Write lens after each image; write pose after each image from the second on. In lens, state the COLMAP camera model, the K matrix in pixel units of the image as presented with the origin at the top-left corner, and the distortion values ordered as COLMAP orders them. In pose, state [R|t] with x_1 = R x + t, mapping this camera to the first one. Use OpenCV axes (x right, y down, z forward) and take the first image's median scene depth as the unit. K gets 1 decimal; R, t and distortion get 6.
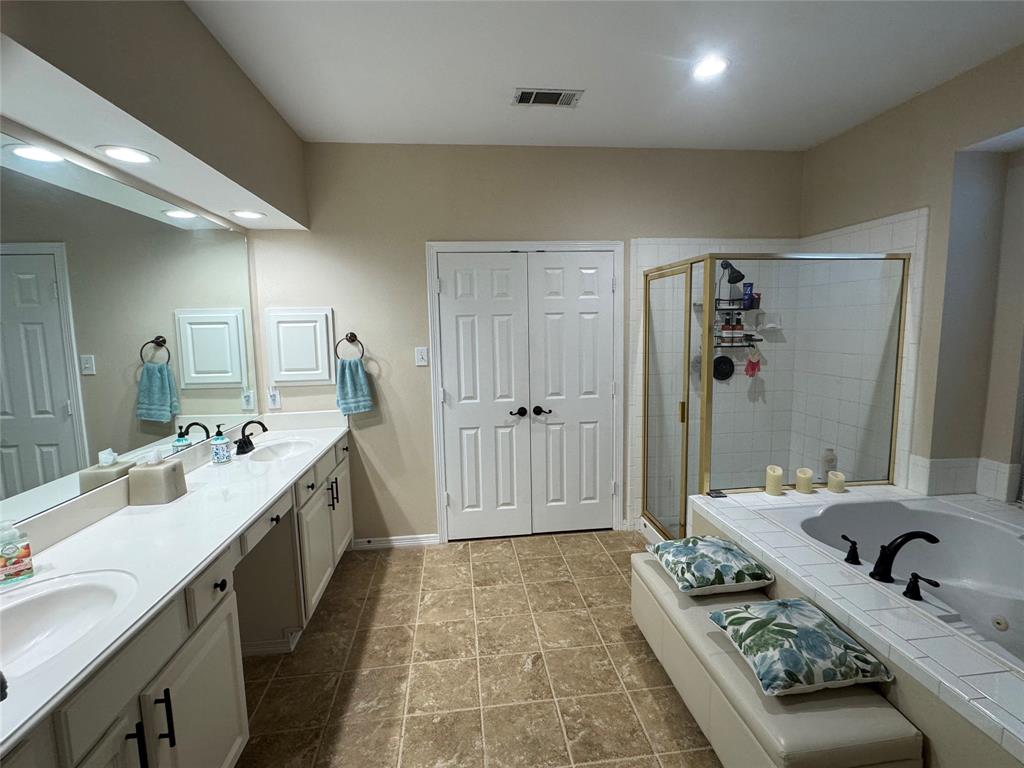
lens RADIAL K [[480.1, 0, 511.6], [0, 480.1, 384.2], [0, 0, 1]] dist [0.001661, -0.000899]
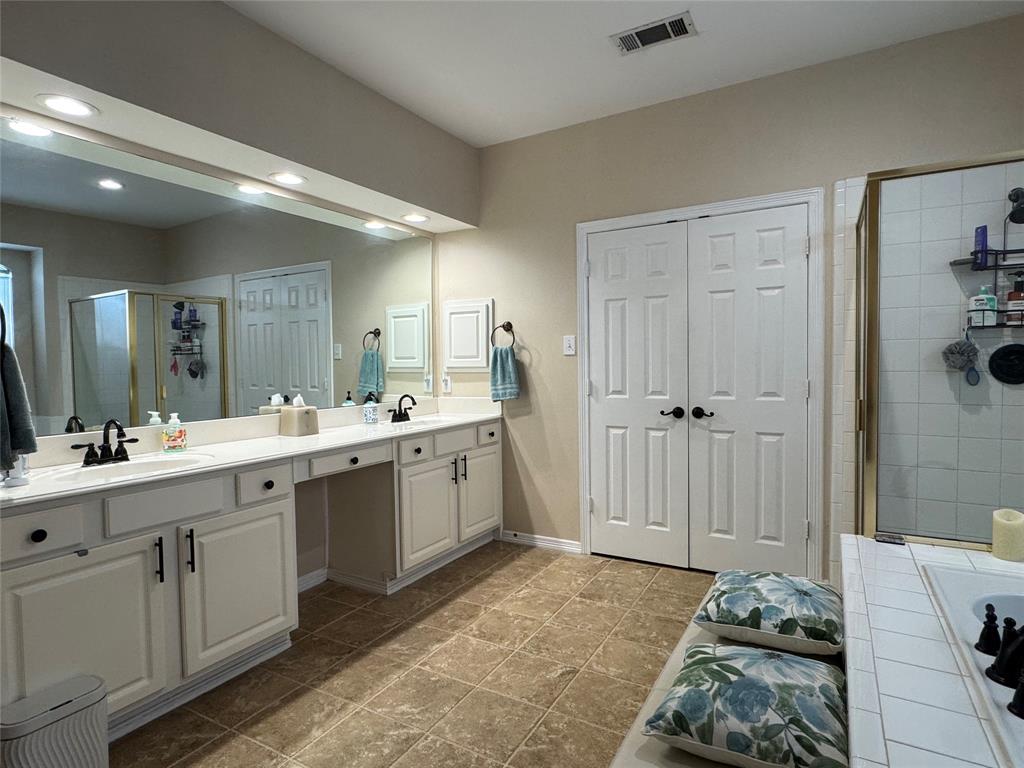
lens RADIAL K [[550.8, 0, 513.3], [0, 550.8, 383.0], [0, 0, 1]] dist [0.001847, 0.002653]
pose [[0.805707, 0.031639, -0.591468, 0.397337], [-0.072445, 0.996339, -0.045389, 0.079715], [0.587867, 0.079419, 0.805050, 0.078951]]
